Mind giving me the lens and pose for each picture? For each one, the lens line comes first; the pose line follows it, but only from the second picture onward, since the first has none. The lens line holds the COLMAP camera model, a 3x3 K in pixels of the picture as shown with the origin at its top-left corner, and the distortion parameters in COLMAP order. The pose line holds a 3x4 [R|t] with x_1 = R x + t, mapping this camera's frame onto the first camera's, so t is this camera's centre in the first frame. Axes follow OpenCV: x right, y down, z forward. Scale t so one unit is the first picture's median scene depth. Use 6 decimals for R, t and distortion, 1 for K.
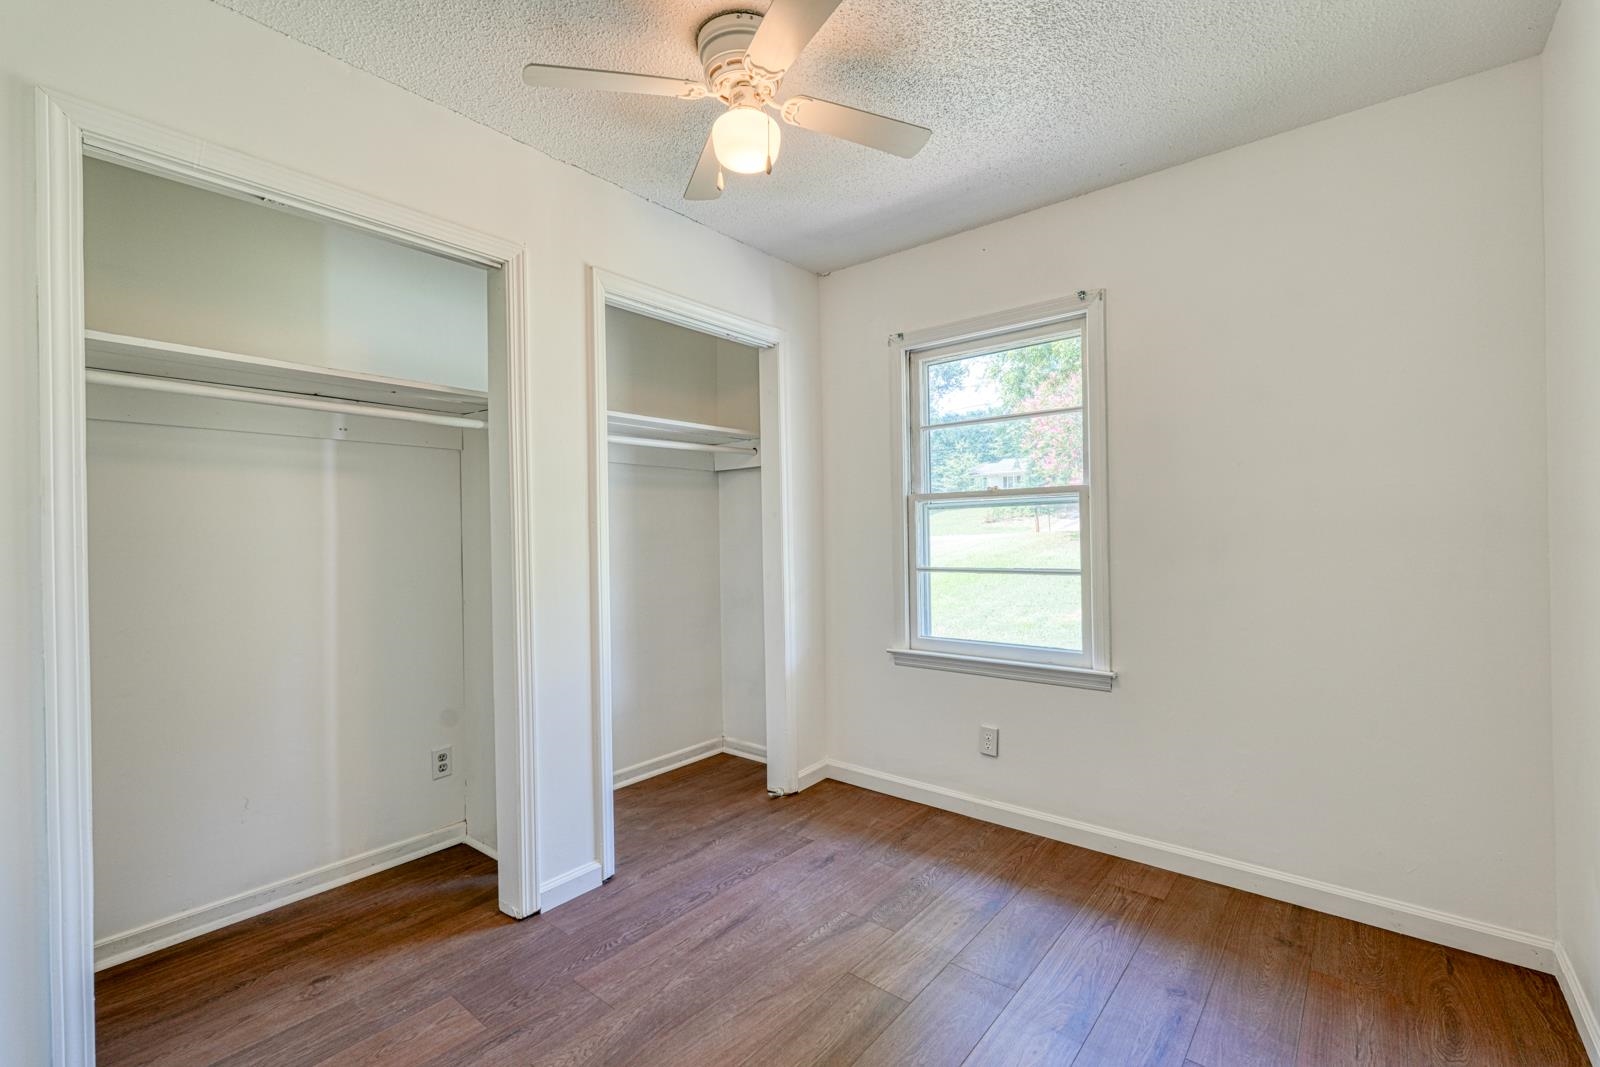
lens RADIAL K [[702.4, 0, 808.7], [0, 702.4, 533.8], [0, 0, 1]] dist [-0.000865, 0.004052]
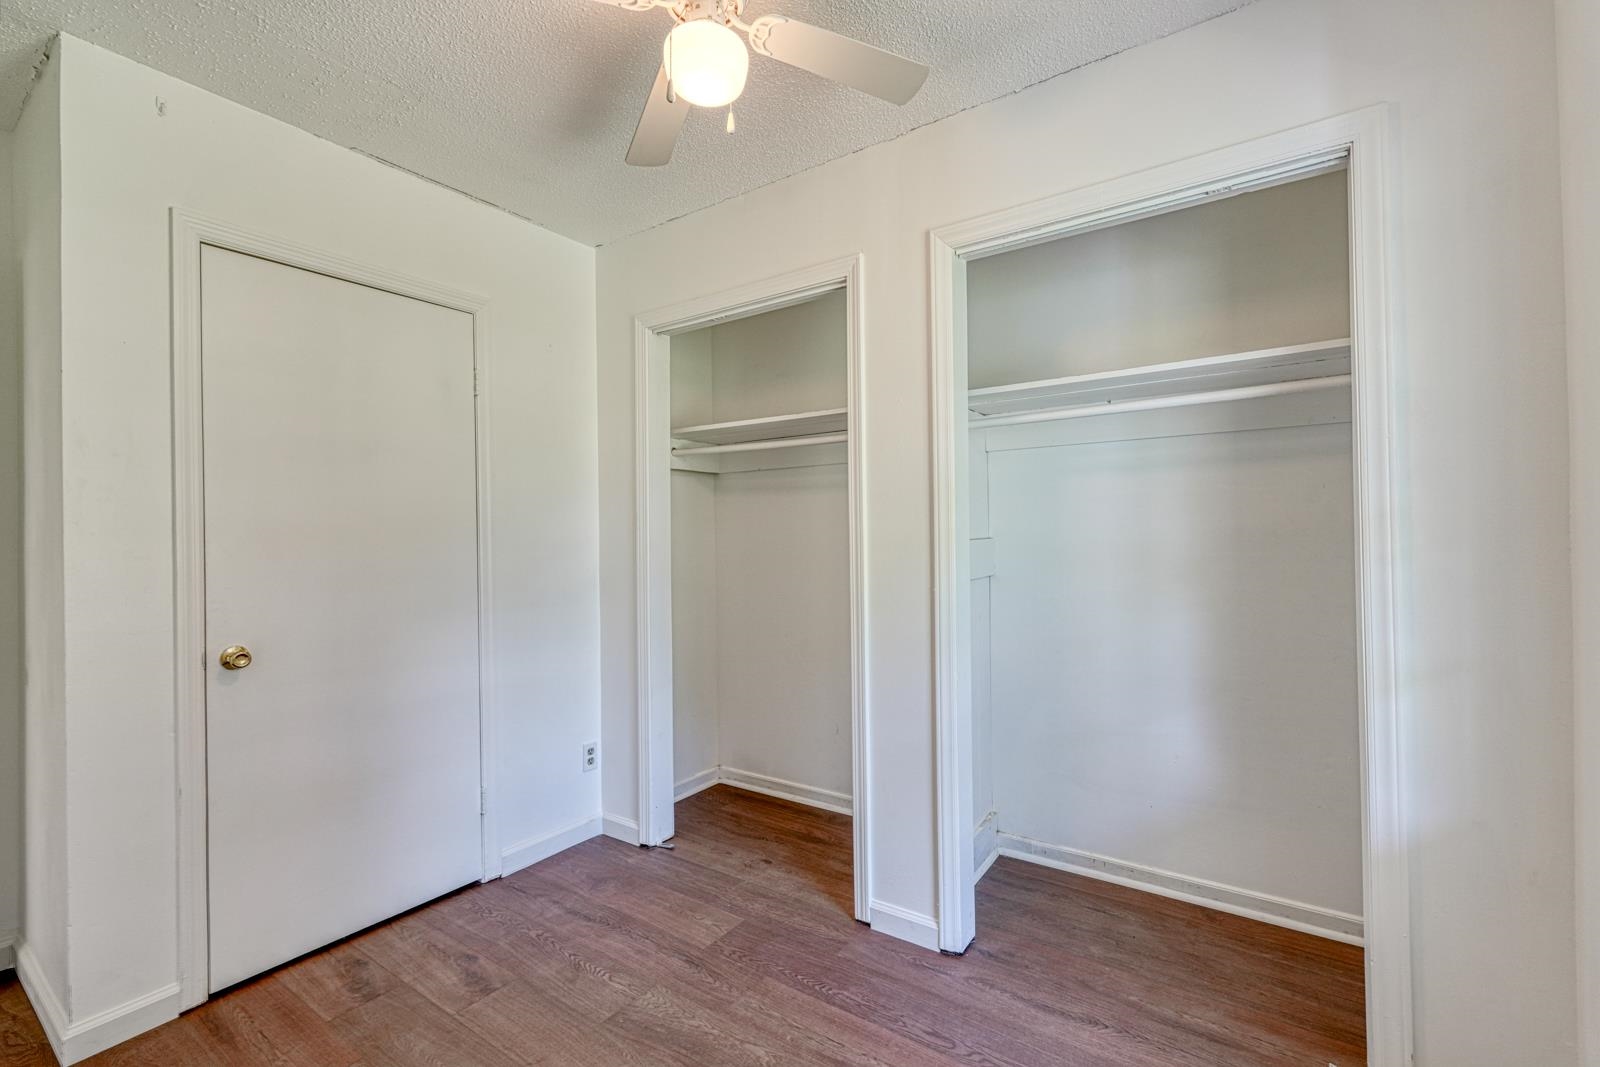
lens RADIAL K [[702.4, 0, 798.9], [0, 702.4, 531.6], [0, 0, 1]] dist [-0.000865, 0.004052]
pose [[0.062576, 0.006312, -0.998020, 0.617478], [0.009076, 0.999935, 0.006893, -0.021390], [0.997999, -0.009490, 0.062514, 0.887043]]
